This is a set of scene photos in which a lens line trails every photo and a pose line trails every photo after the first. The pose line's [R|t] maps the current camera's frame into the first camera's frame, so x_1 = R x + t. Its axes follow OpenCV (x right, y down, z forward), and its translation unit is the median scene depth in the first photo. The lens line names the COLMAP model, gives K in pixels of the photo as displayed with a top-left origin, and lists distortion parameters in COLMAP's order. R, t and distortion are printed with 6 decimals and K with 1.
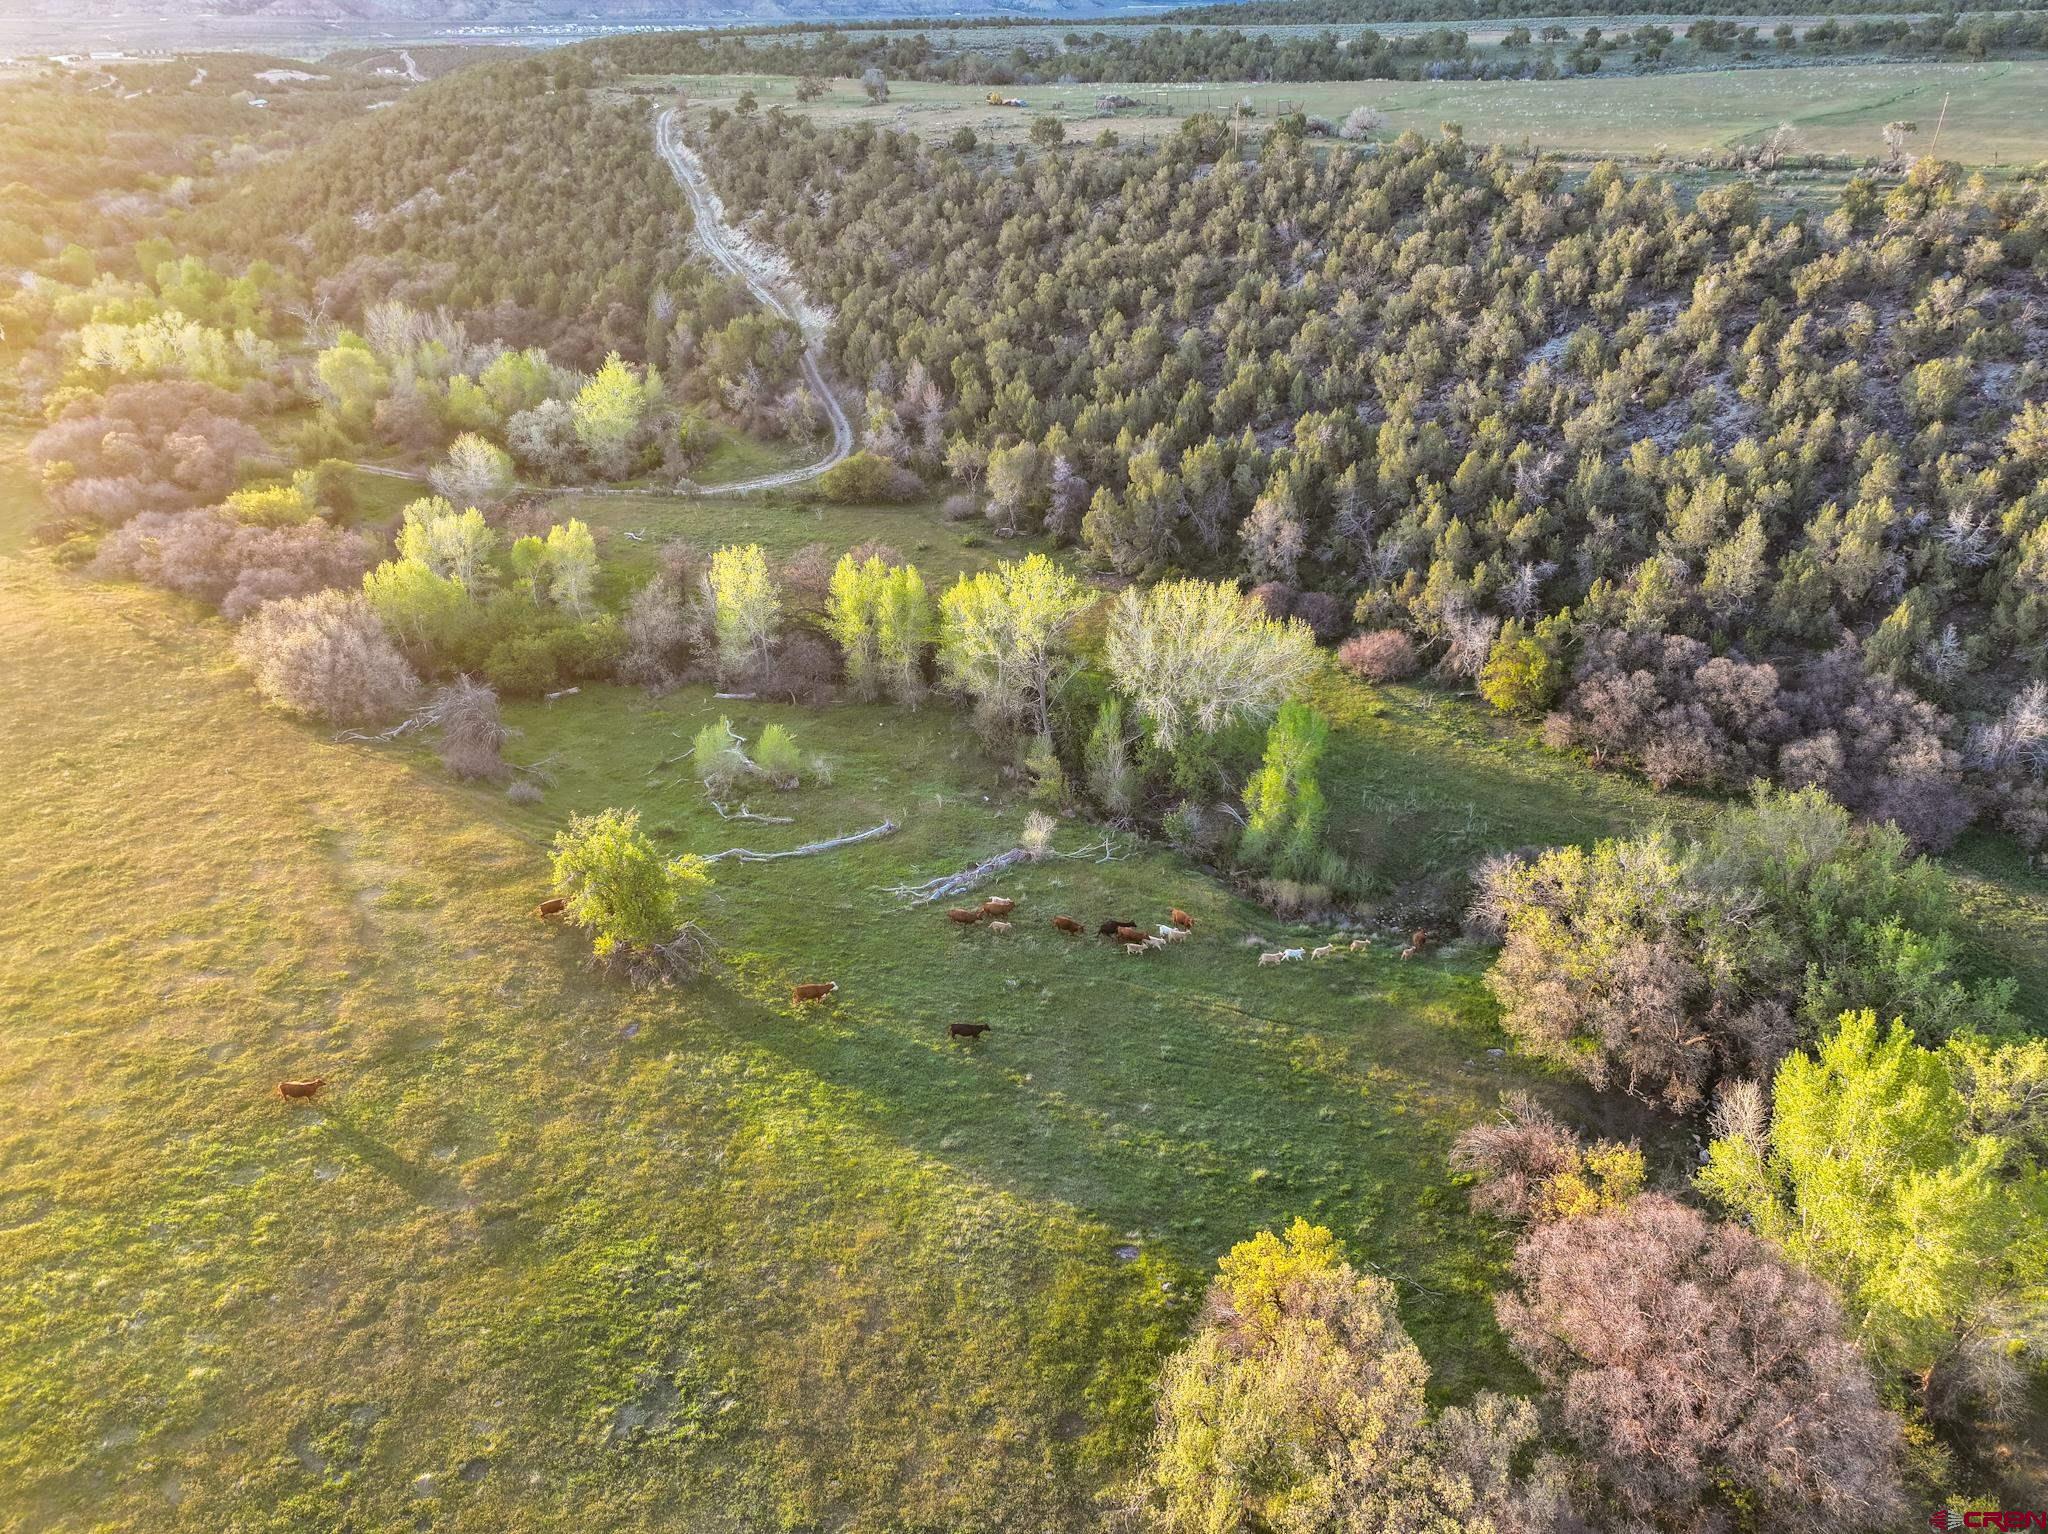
lens RADIAL K [[1447.6, 0, 1025.4], [0, 1447.6, 761.5], [0, 0, 1]] dist [0.006378, 0.008308]
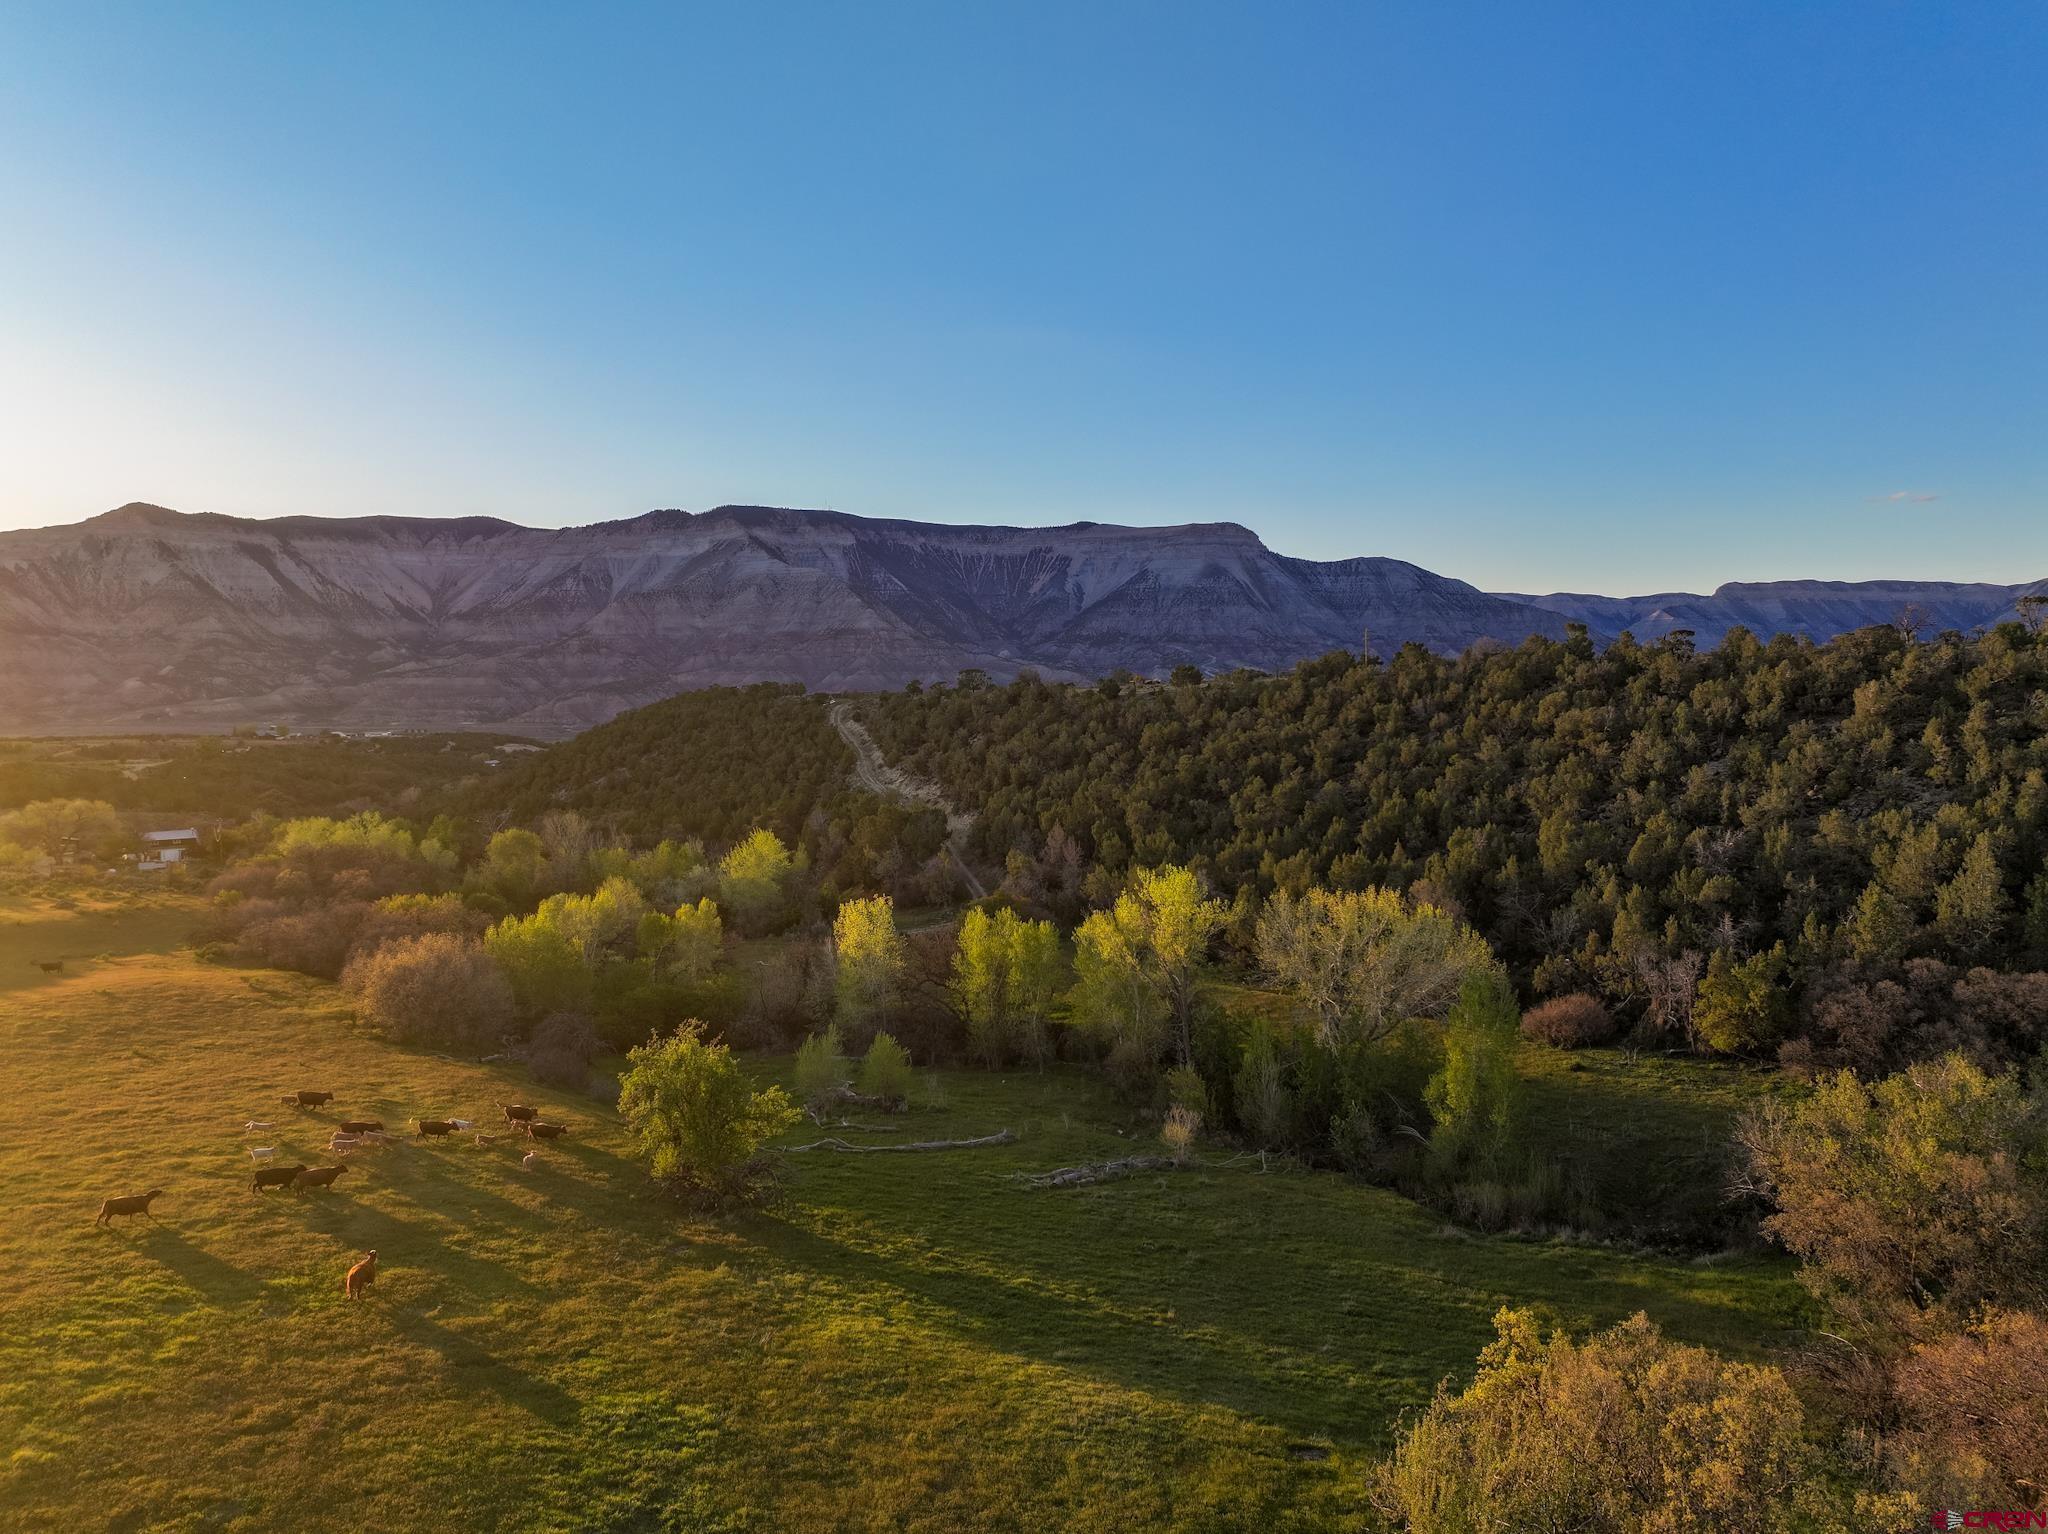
lens RADIAL K [[1447.6, 0, 1025.4], [0, 1447.6, 761.5], [0, 0, 1]] dist [0.006378, 0.008308]
pose [[0.995395, 0.004189, -0.095769, -0.001162], [-0.045774, 0.898559, -0.436460, 0.167282], [0.084226, 0.438834, 0.894612, 0.098131]]
